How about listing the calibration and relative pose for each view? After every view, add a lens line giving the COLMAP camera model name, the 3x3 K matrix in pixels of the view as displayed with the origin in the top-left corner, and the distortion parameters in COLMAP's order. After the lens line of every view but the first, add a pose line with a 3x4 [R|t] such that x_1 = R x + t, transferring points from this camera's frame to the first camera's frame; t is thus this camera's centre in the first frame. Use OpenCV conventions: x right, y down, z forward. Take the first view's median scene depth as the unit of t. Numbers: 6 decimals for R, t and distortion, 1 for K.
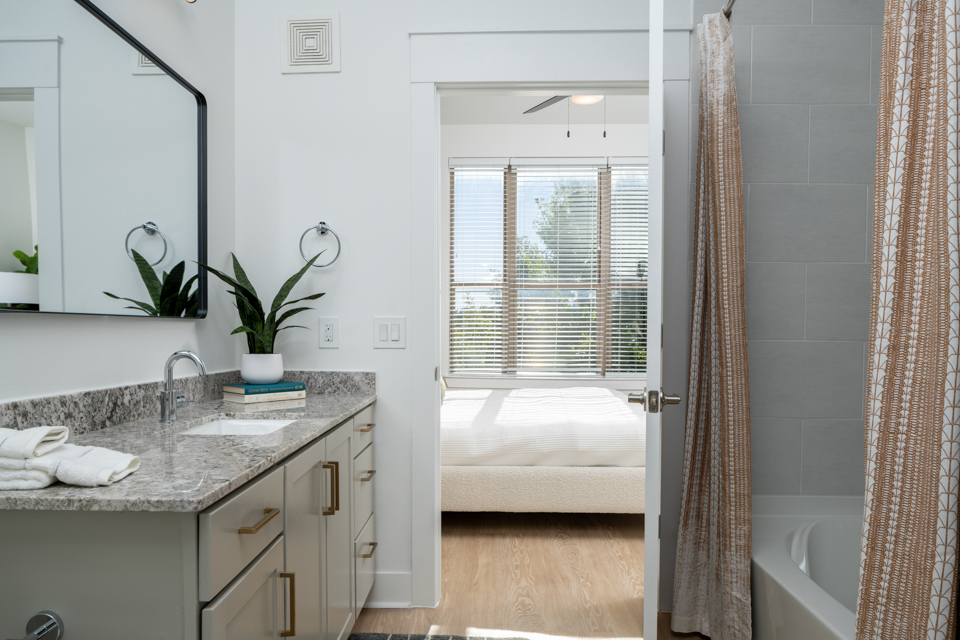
lens RADIAL K [[675.7, 0, 480.0], [0, 675.7, 320.0], [0, 0, 1]] dist [-0.000227, 0.000877]
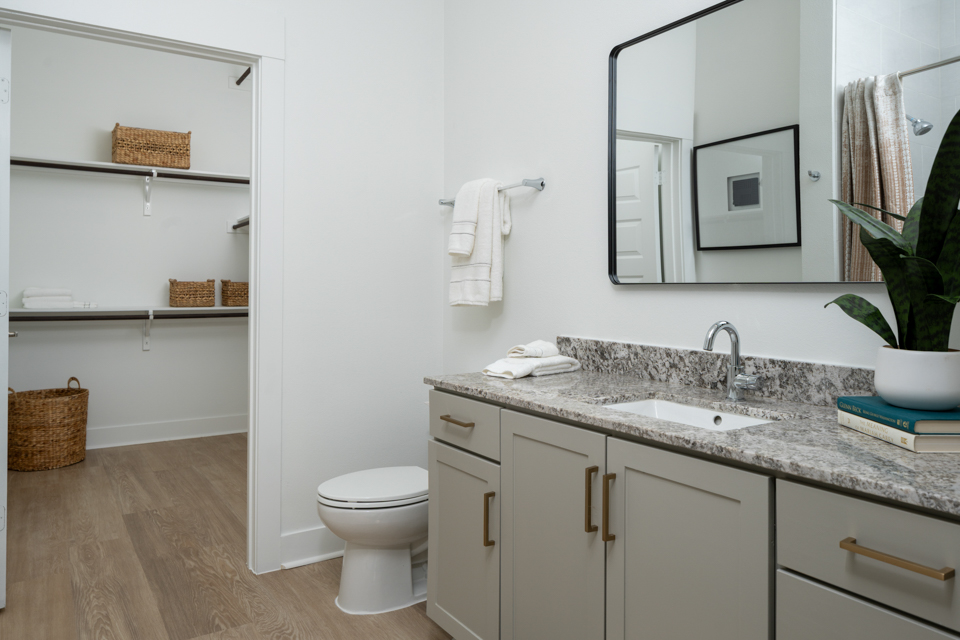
lens RADIAL K [[675.7, 0, 480.0], [0, 675.7, 320.0], [0, 0, 1]] dist [-0.000227, 0.000877]
pose [[-0.823407, 0.024688, -0.566914, 0.361961], [0.003624, 0.999262, 0.038251, 0.009733], [0.567440, 0.029442, -0.822888, 1.739562]]
